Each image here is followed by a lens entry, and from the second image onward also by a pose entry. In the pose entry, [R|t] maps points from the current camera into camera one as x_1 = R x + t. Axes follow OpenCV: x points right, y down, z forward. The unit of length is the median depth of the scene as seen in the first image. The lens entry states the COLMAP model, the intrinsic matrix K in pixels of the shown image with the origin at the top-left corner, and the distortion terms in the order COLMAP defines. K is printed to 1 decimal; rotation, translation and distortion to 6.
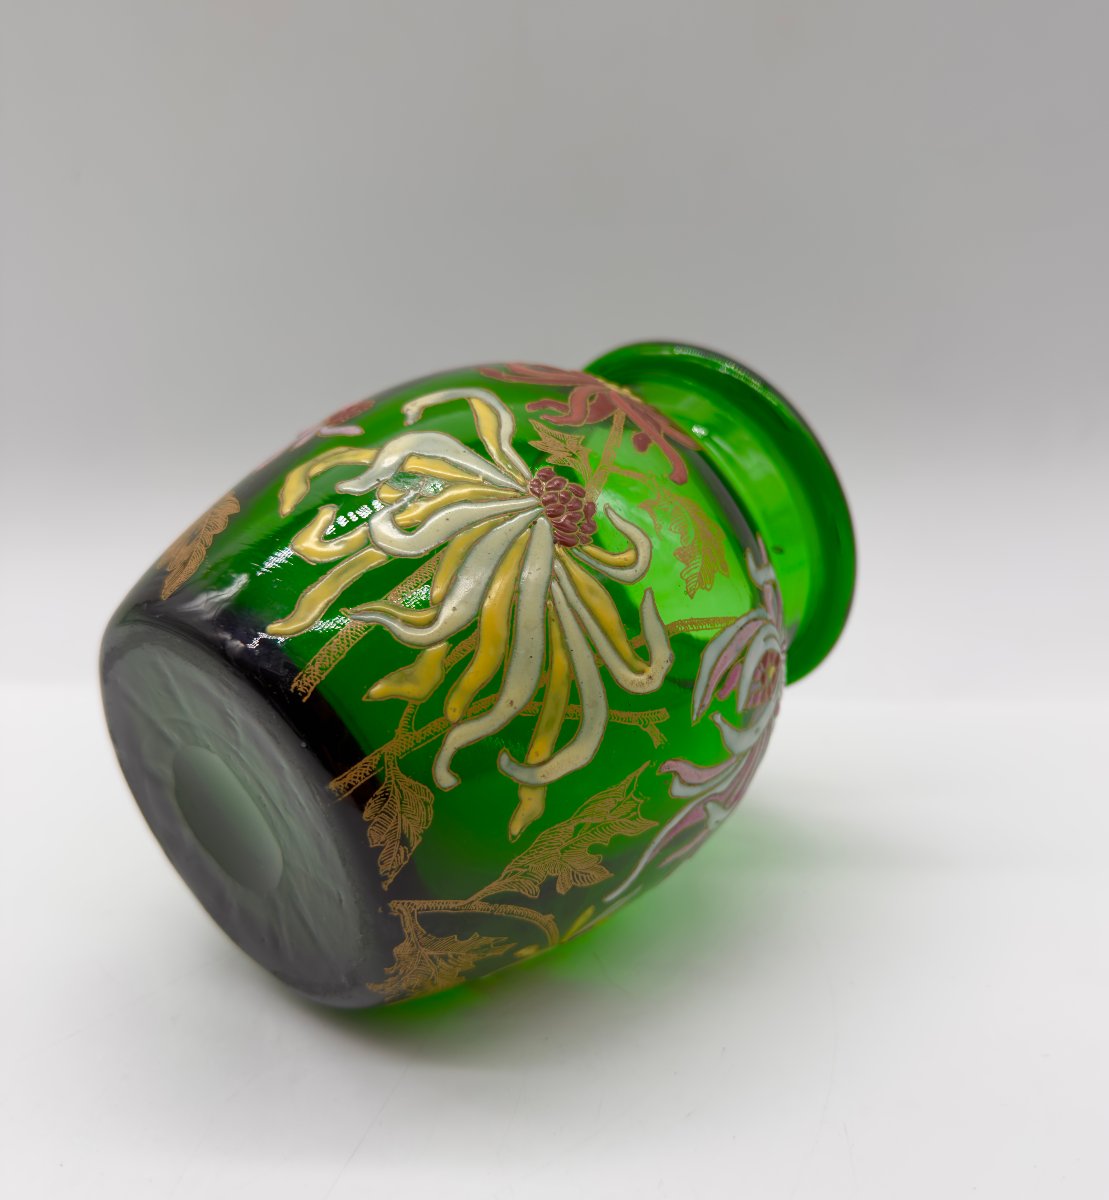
lens RADIAL K [[1175.6, 0, 581.4], [0, 1175.6, 602.9], [0, 0, 1]] dist [-0.005287, -0.000692]
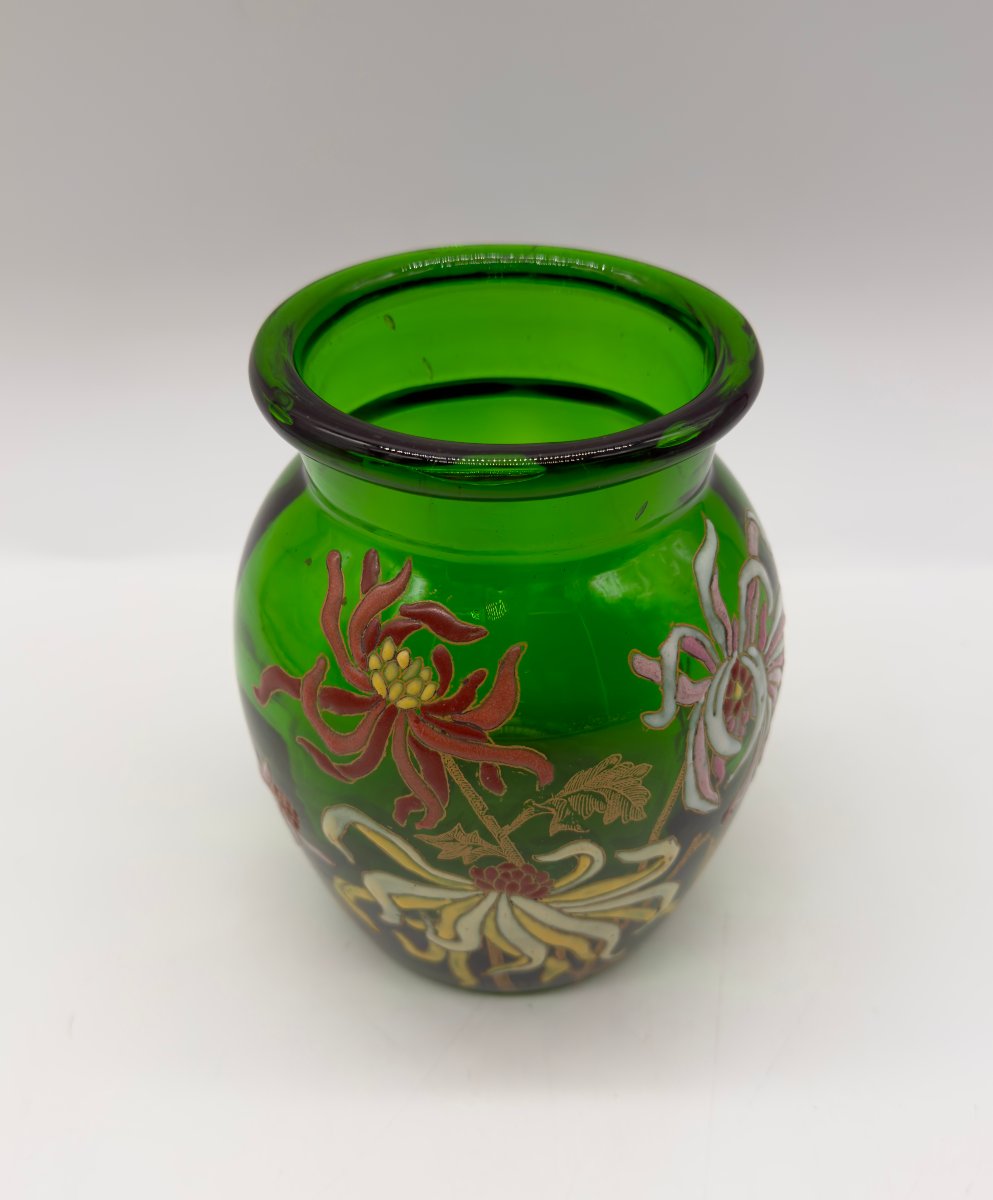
lens RADIAL K [[1280.2, 0, 496.5], [0, 1280.2, 600.0], [0, 0, 1]] dist [0.004531, -0.000240]
pose [[0.657720, -0.299606, -0.691115, 0.901756], [0.726985, 0.012254, 0.686544, -0.939385], [-0.197224, -0.953984, 0.225869, 0.994207]]
